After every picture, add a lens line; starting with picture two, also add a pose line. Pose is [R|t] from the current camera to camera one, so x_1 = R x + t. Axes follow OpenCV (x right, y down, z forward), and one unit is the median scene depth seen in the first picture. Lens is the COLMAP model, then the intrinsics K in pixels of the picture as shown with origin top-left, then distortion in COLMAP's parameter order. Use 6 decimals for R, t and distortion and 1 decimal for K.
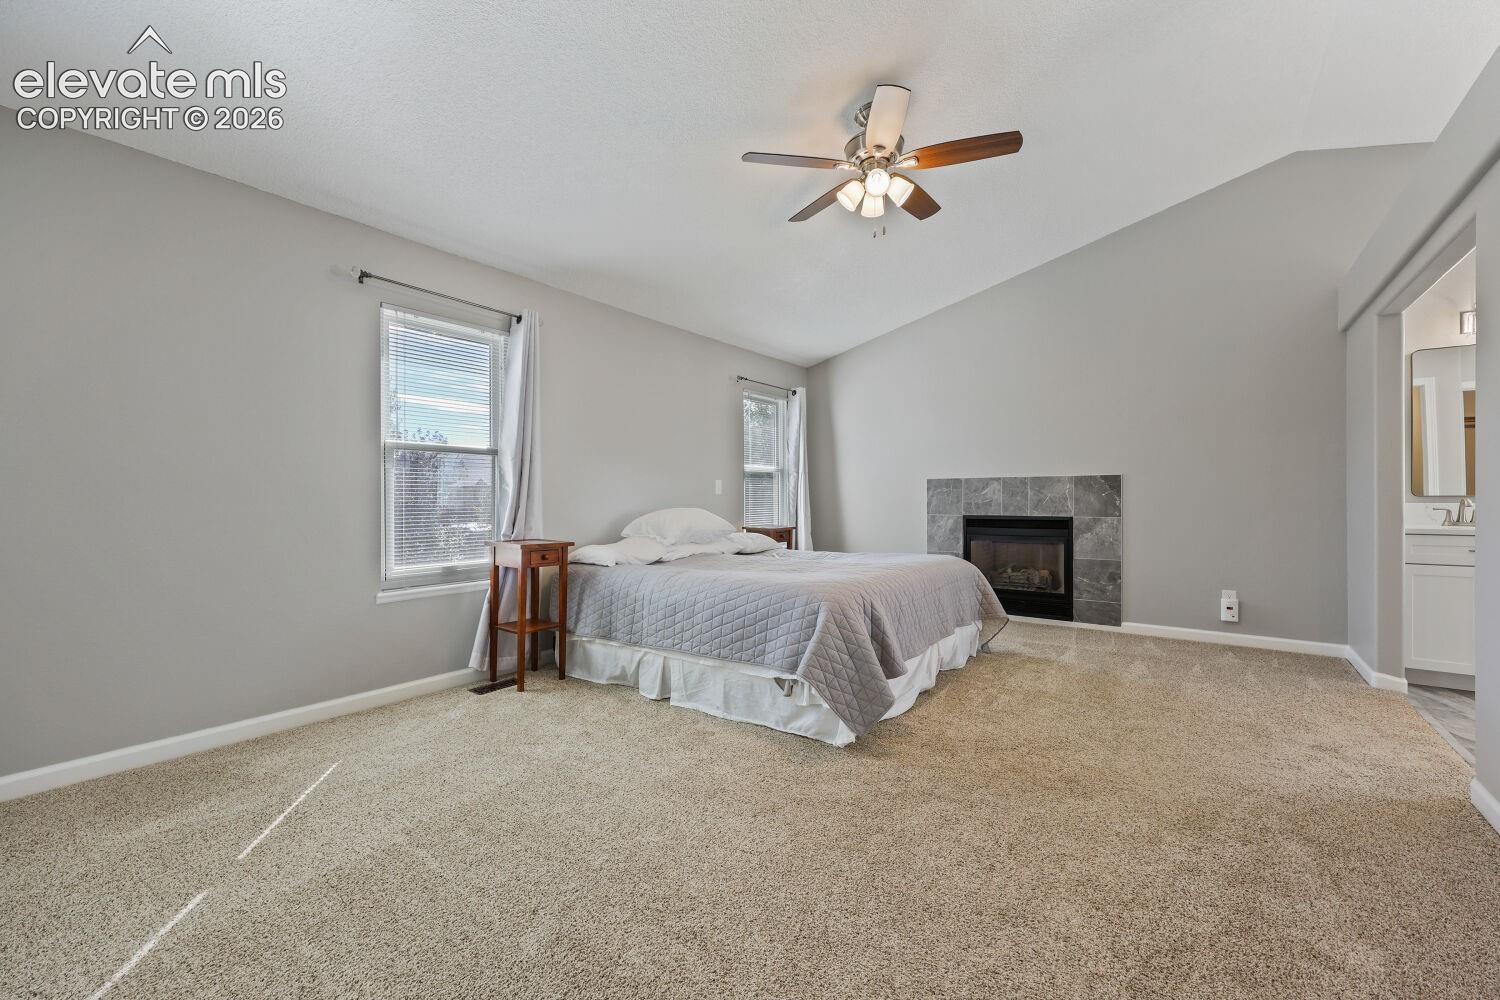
lens RADIAL K [[607.2, 0, 753.9], [0, 607.2, 496.5], [0, 0, 1]] dist [-0.007267, -0.000070]
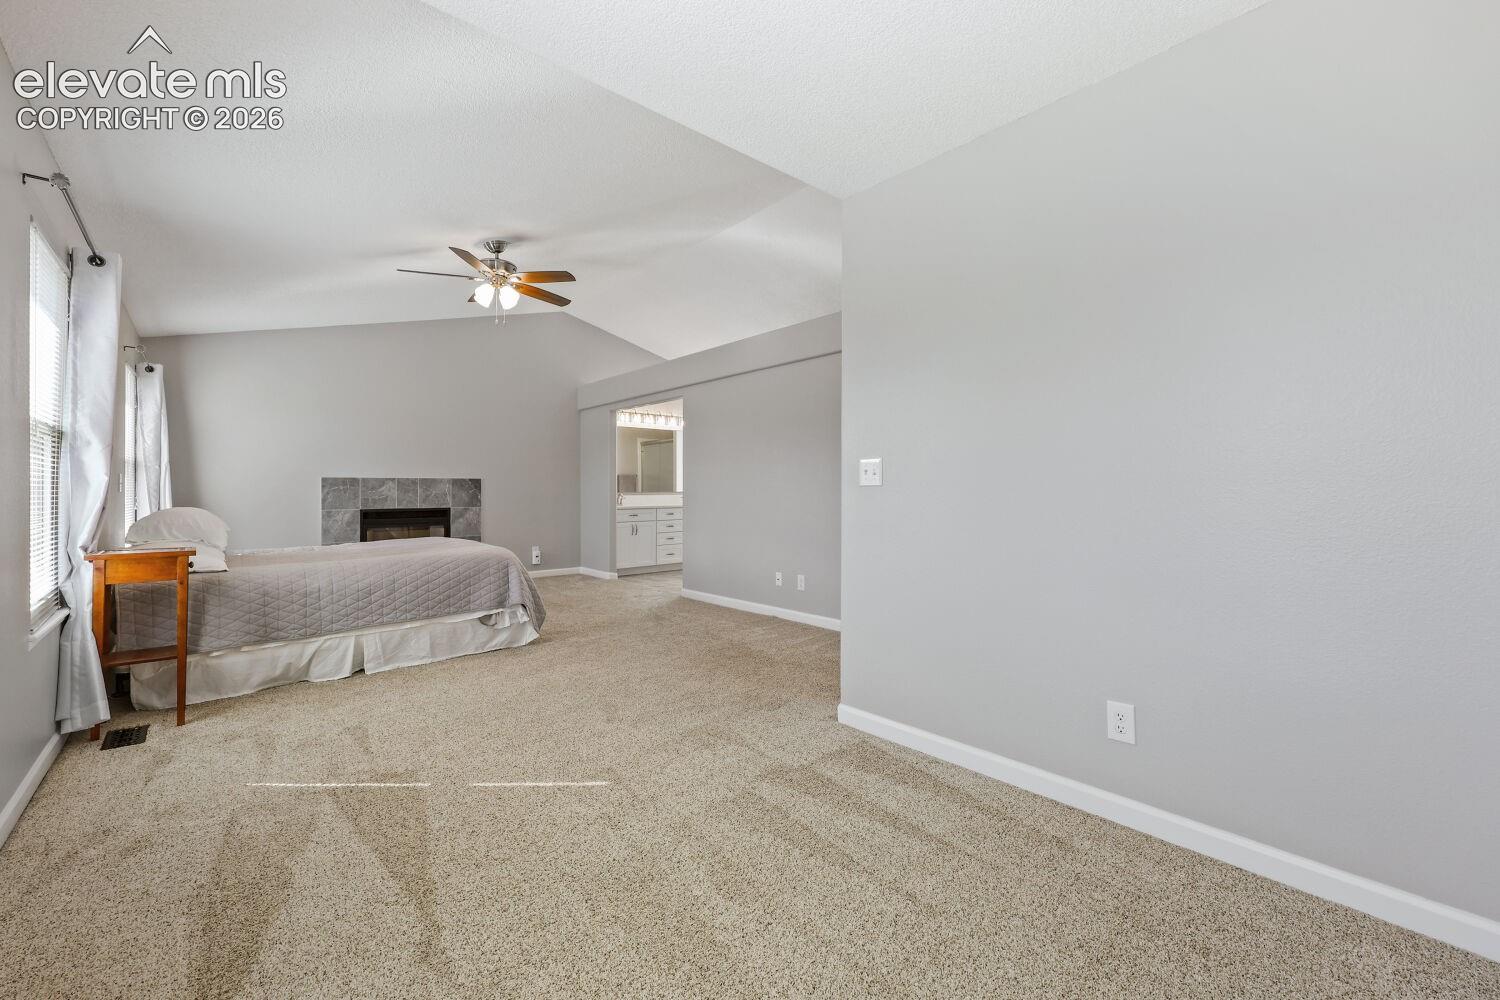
lens RADIAL K [[603.5, 0, 749.0], [0, 603.5, 492.5], [0, 0, 1]] dist [-0.000999, -0.000021]
pose [[0.204546, -0.001106, 0.978856, -0.987800], [0.002263, 0.999997, 0.000657, -0.001146], [-0.978854, 0.002081, 0.204548, 0.049903]]
